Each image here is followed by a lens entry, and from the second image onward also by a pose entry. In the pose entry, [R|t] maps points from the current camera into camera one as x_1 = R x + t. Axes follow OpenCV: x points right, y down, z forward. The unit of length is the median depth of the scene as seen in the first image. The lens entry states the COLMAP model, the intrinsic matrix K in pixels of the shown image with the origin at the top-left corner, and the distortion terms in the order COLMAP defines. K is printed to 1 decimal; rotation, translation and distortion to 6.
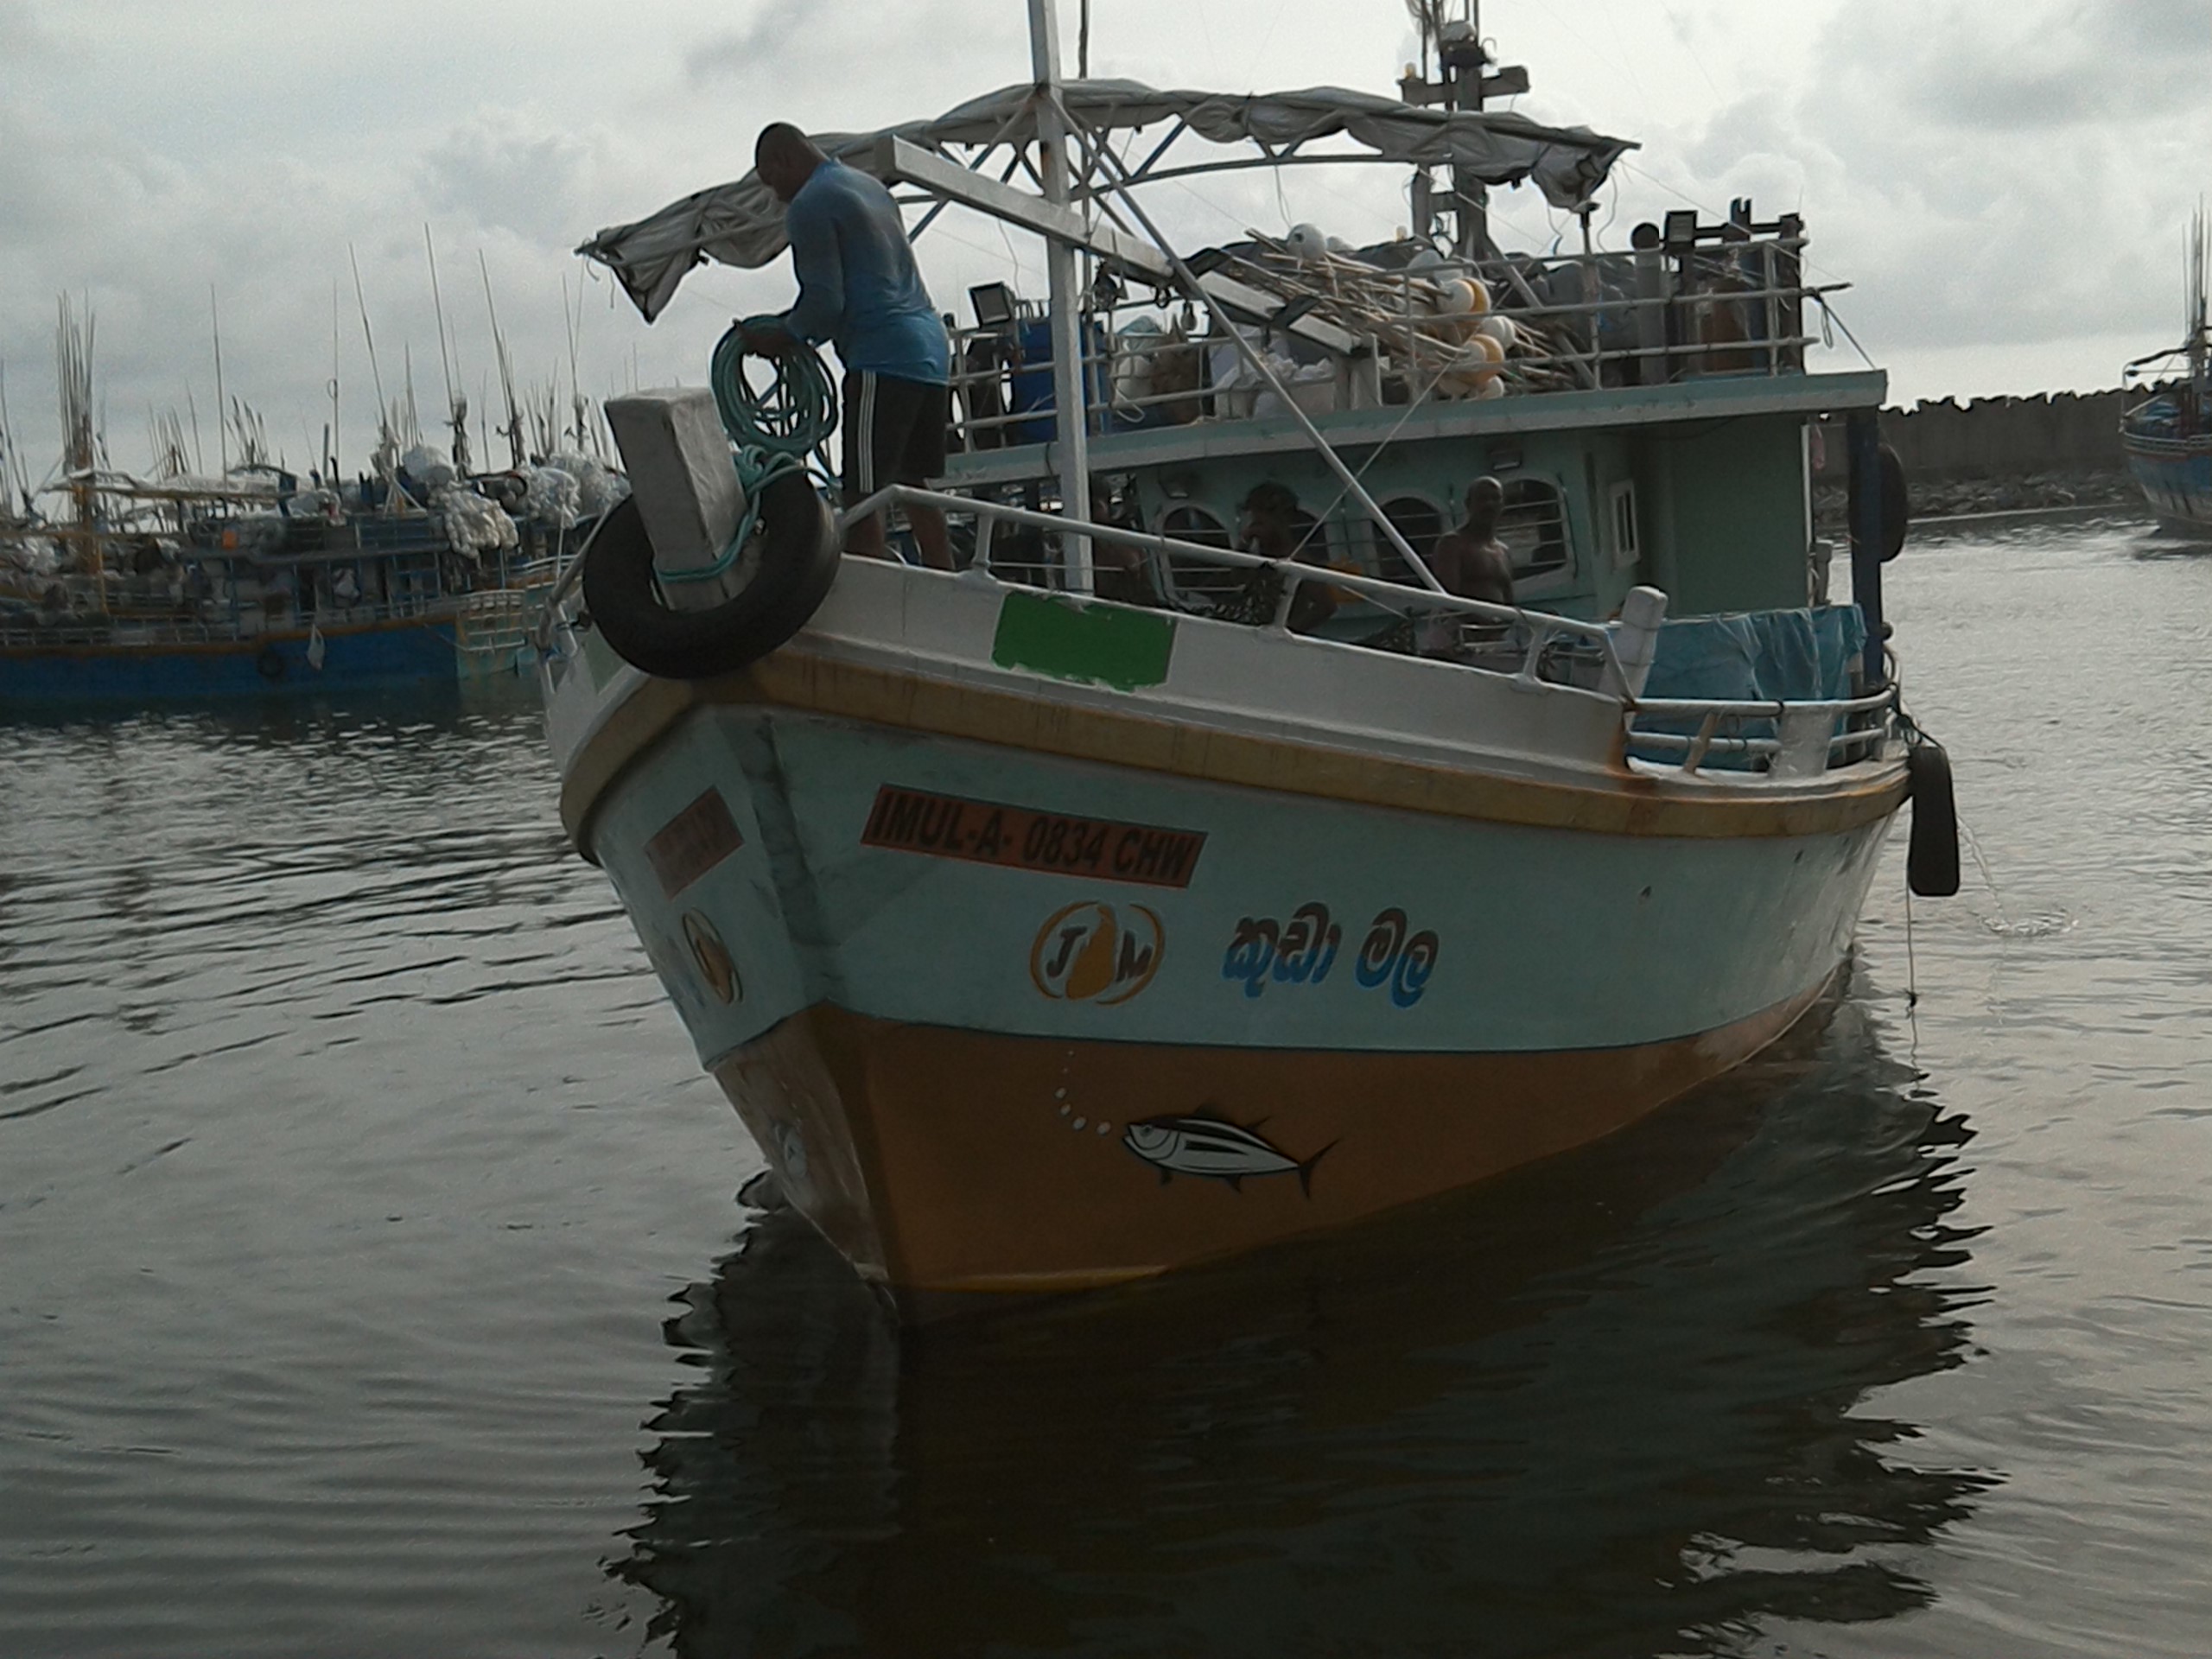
lens RADIAL K [[3074.6, 0, 1106.0], [0, 3074.6, 829.5], [0, 0, 1]] dist [0.168393, -0.363655]
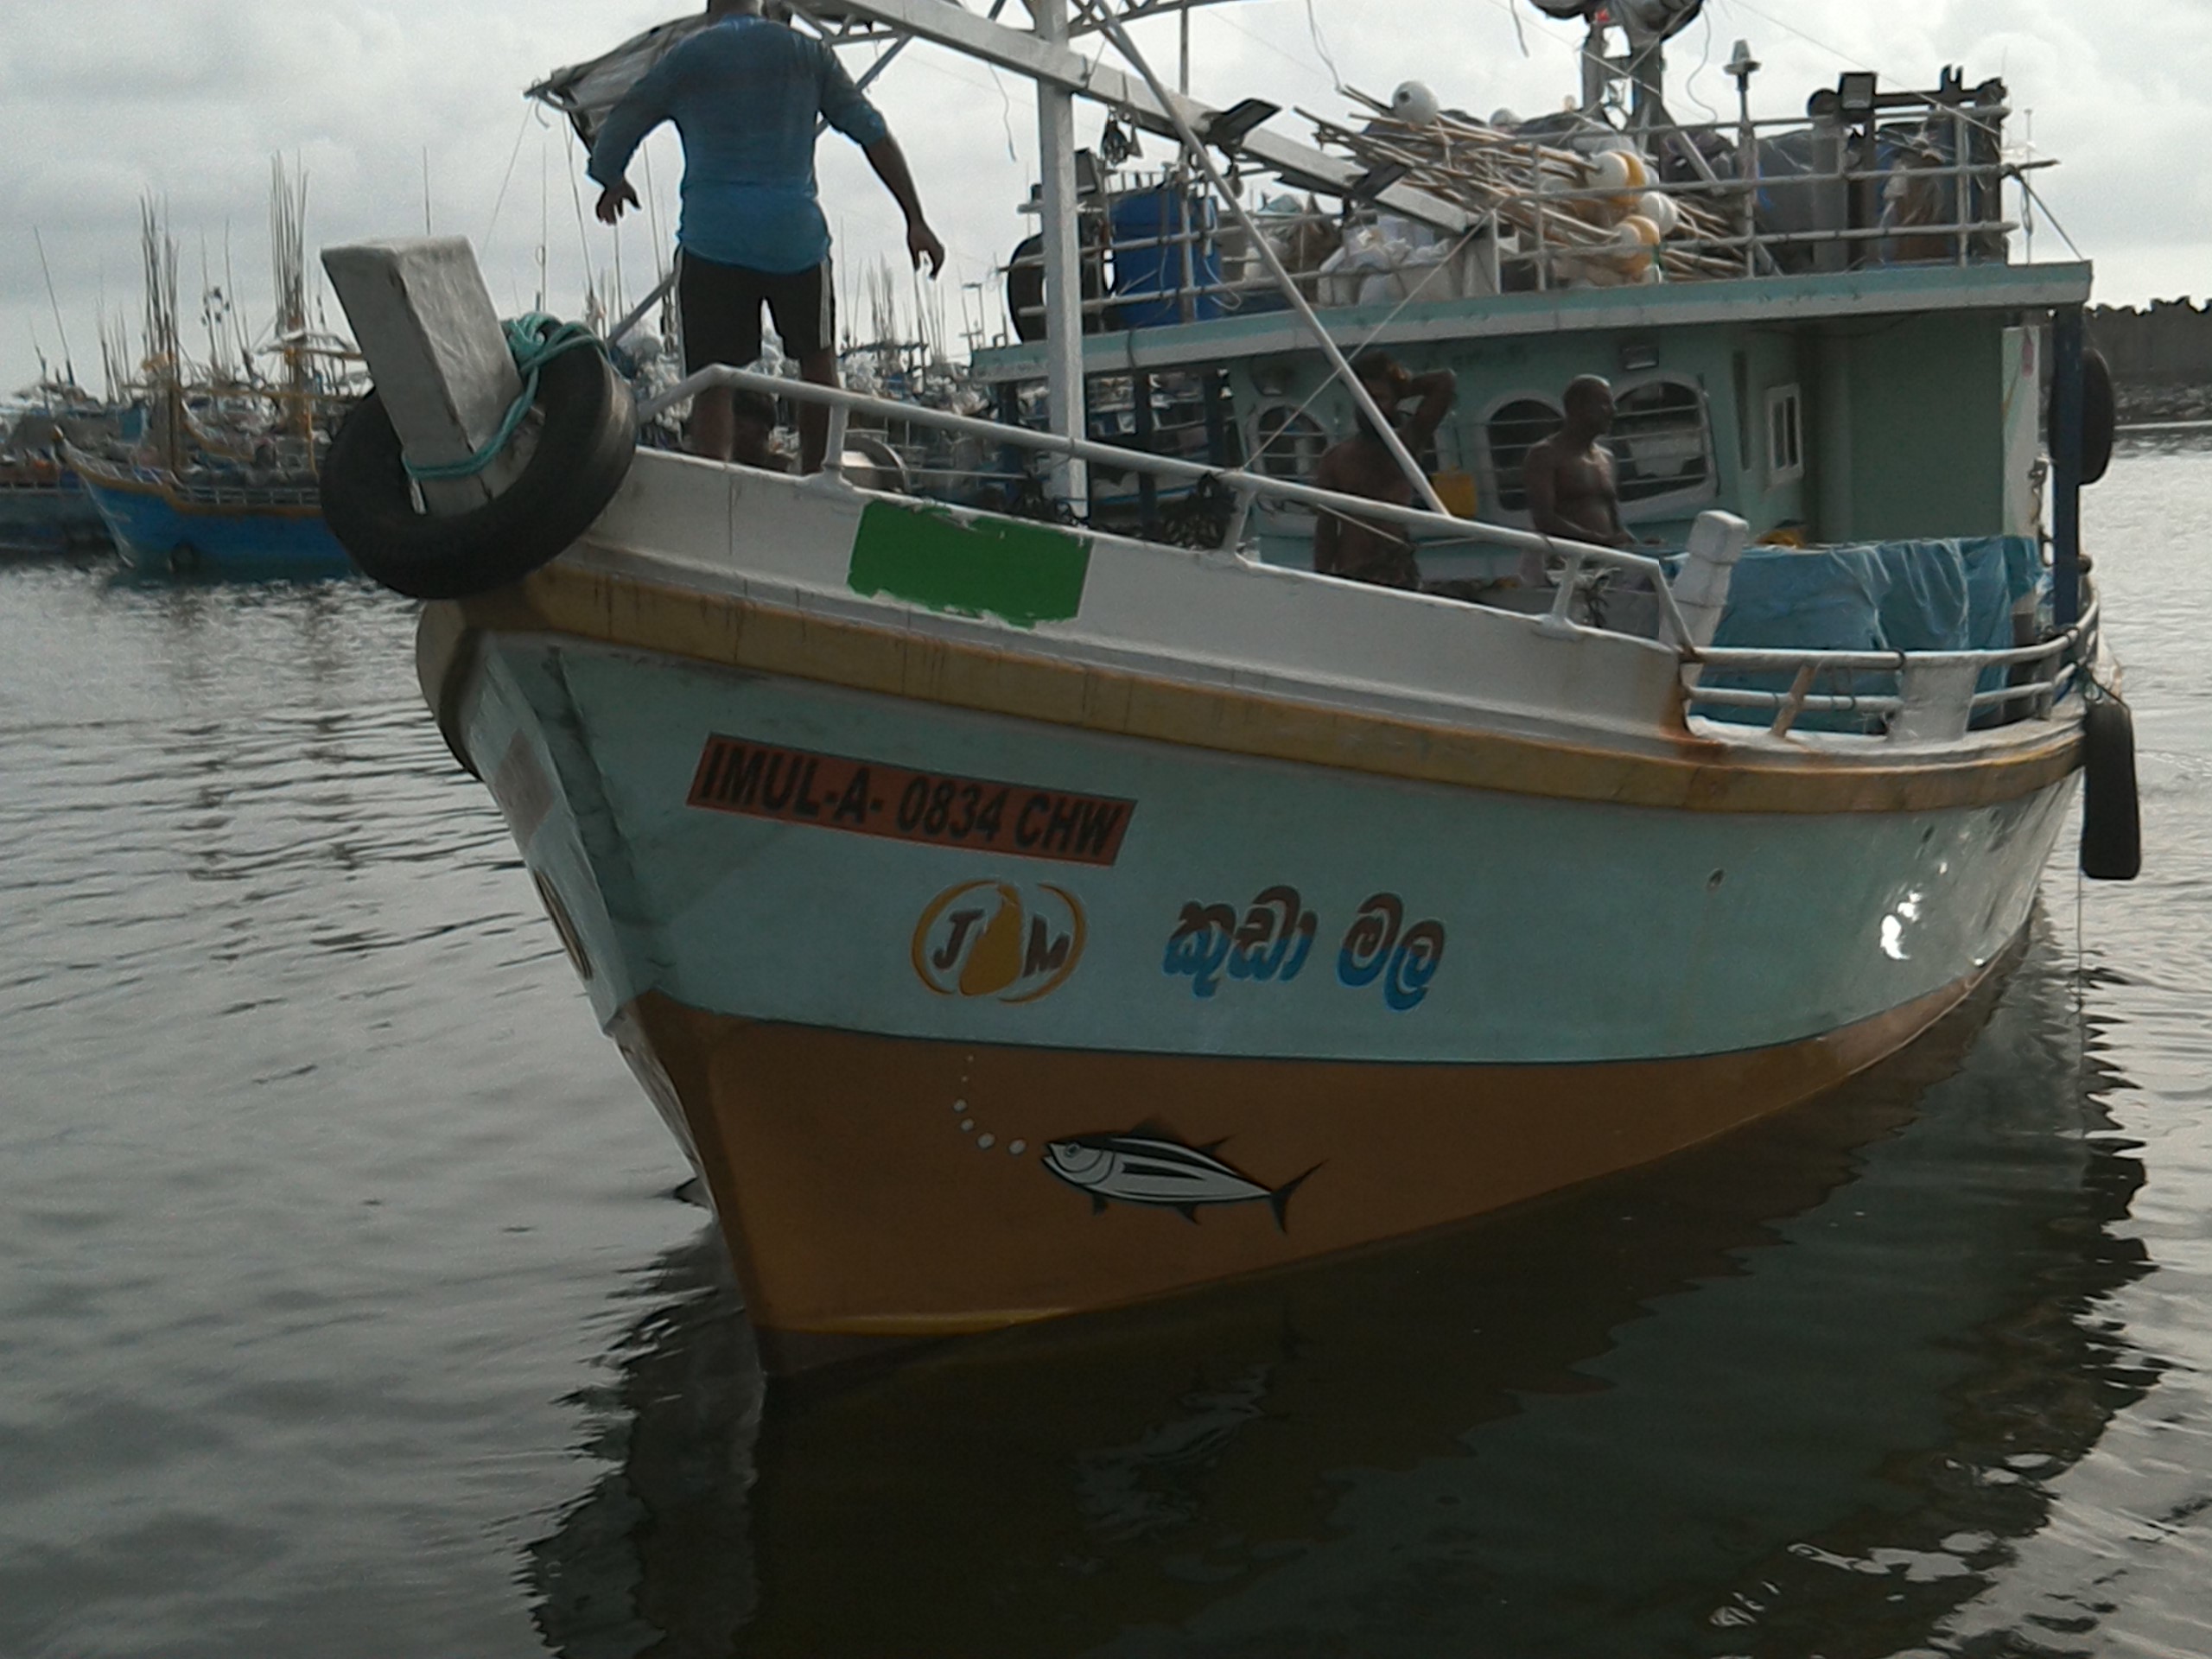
lens RADIAL K [[3074.6, 0, 1106.0], [0, 3074.6, 829.5], [0, 0, 1]] dist [0.168393, -0.363655]
pose [[0.995600, 0.033516, -0.087504, 0.087659], [-0.030656, 0.998957, 0.033827, -0.016905], [0.088546, -0.030995, 0.995590, 0.162037]]
